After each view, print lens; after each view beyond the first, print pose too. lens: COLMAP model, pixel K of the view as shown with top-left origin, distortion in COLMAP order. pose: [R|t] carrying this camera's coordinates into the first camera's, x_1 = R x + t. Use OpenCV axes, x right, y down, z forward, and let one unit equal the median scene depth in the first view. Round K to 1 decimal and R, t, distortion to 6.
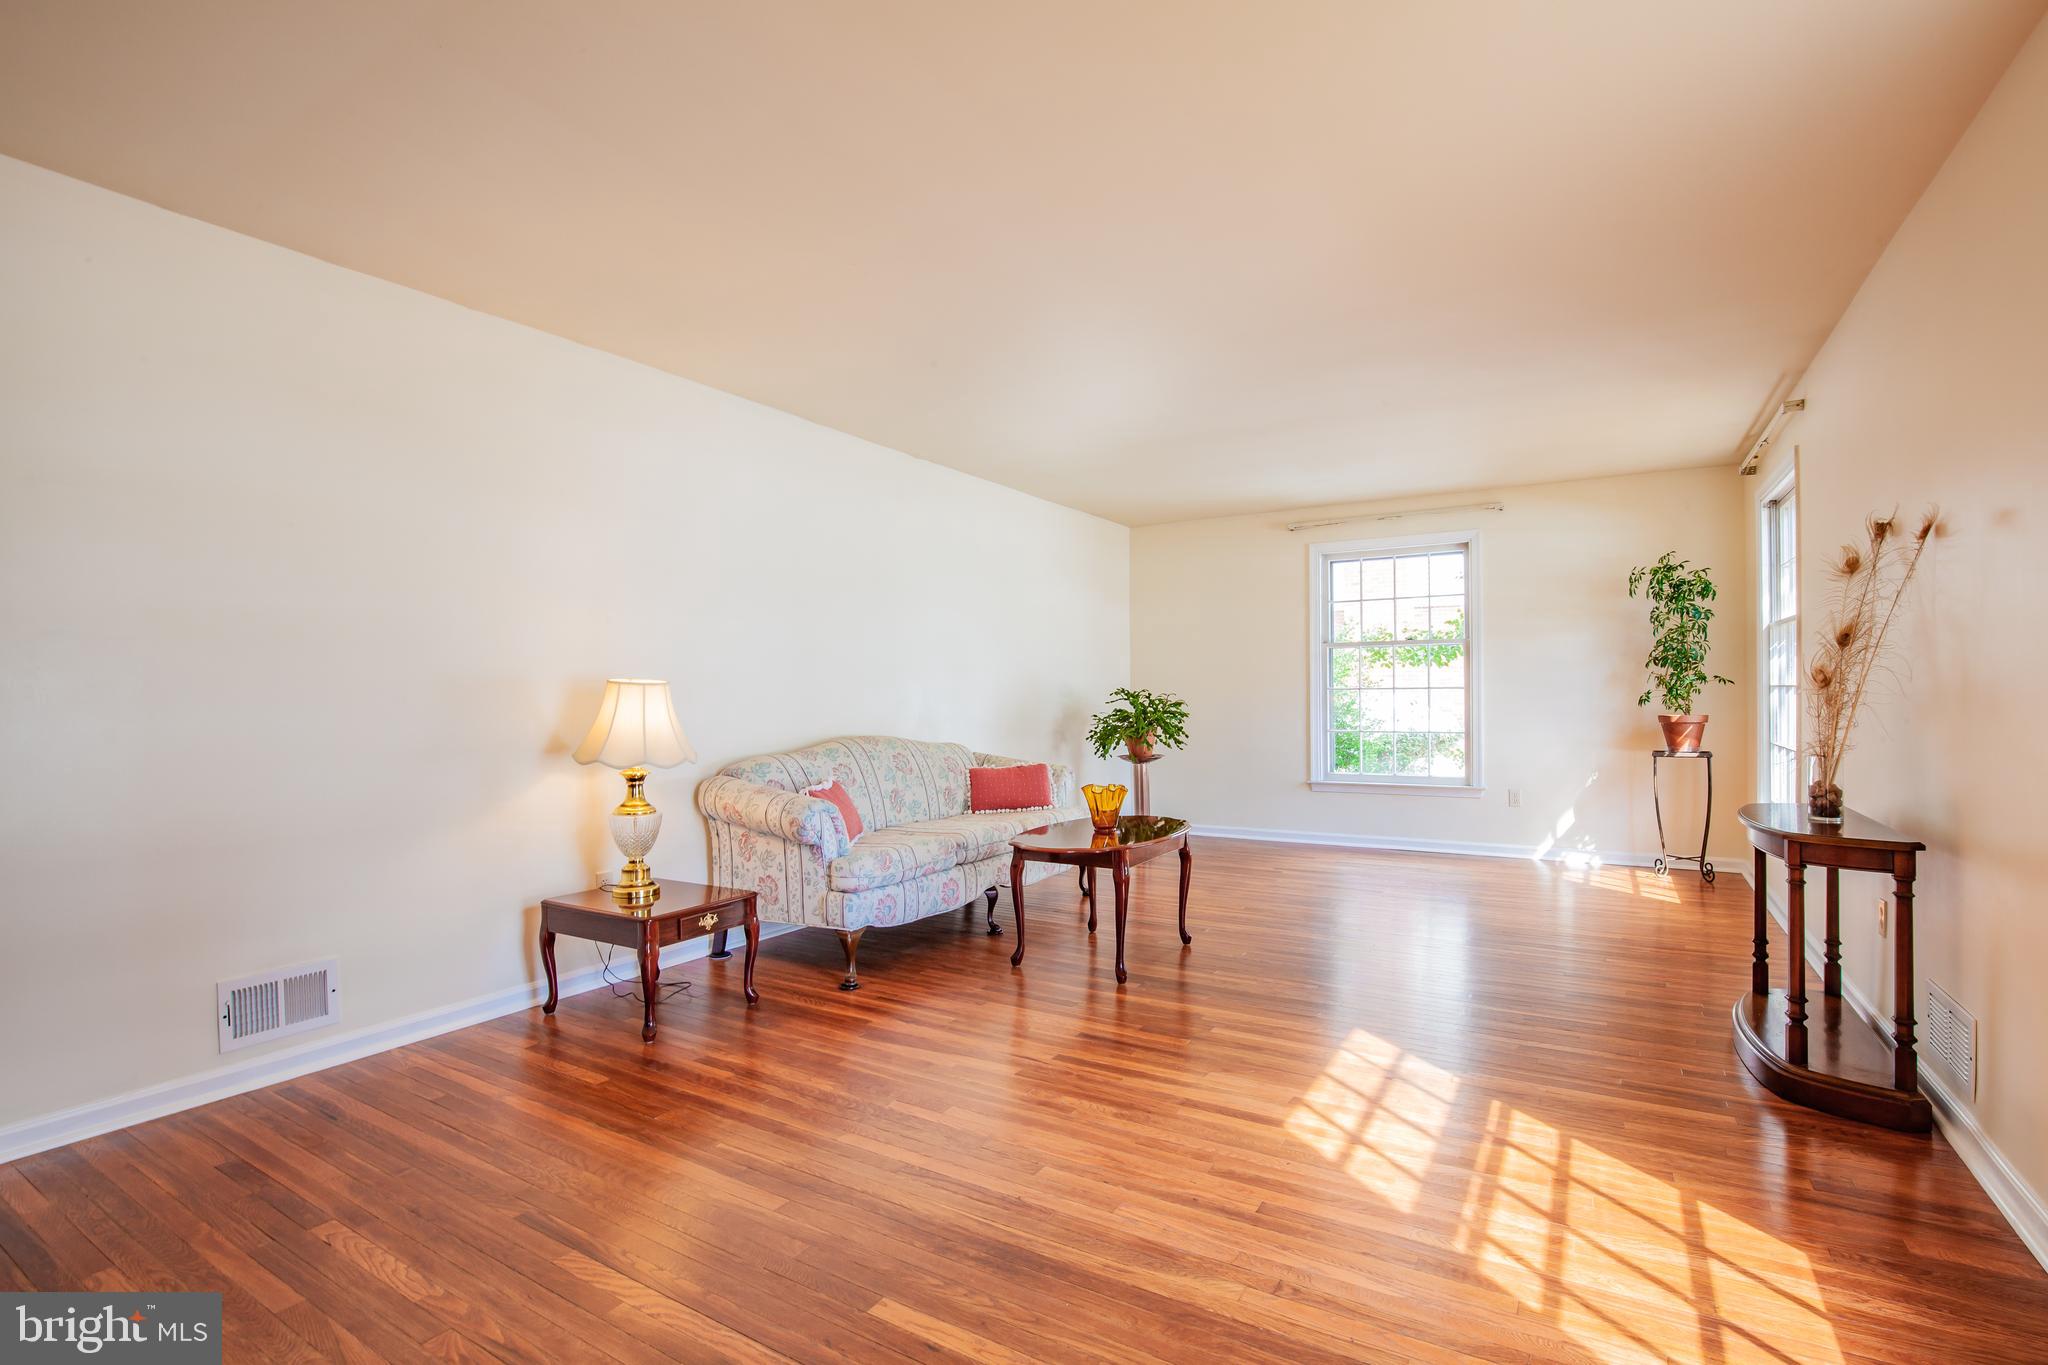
lens RADIAL K [[990.1, 0, 1045.4], [0, 990.1, 695.9], [0, 0, 1]] dist [-0.027784, 0.001080]
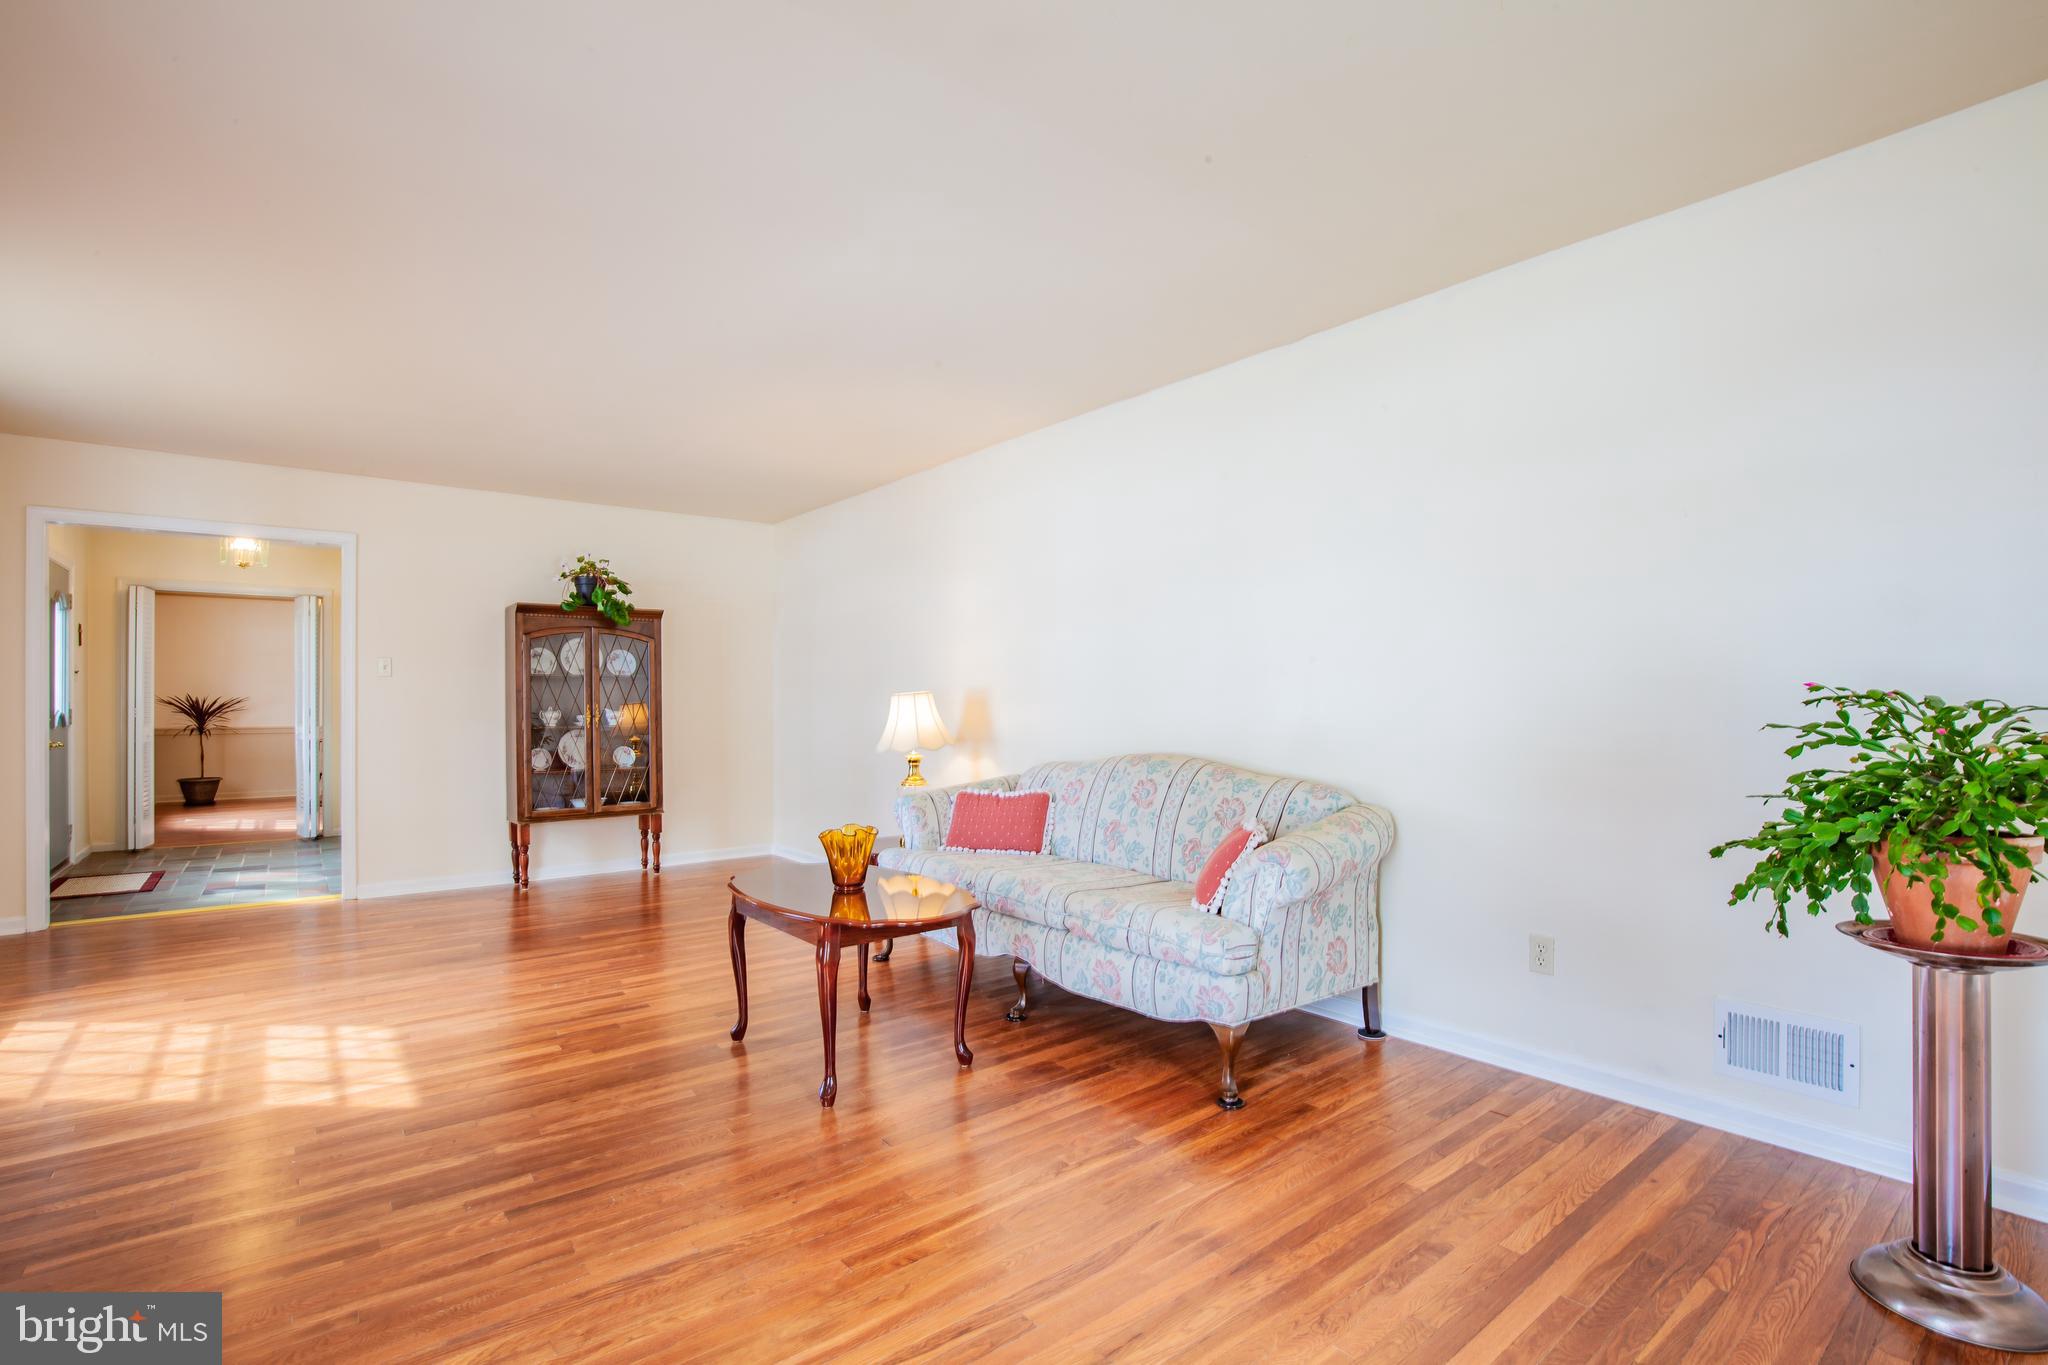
lens RADIAL K [[990.1, 0, 1045.4], [0, 990.1, 695.9], [0, 0, 1]] dist [-0.027784, 0.001080]
pose [[-0.383904, 0.002228, -0.923370, 1.076056], [0.003648, 0.999993, 0.000896, -0.012433], [0.923366, -0.003024, -0.383909, 2.224986]]
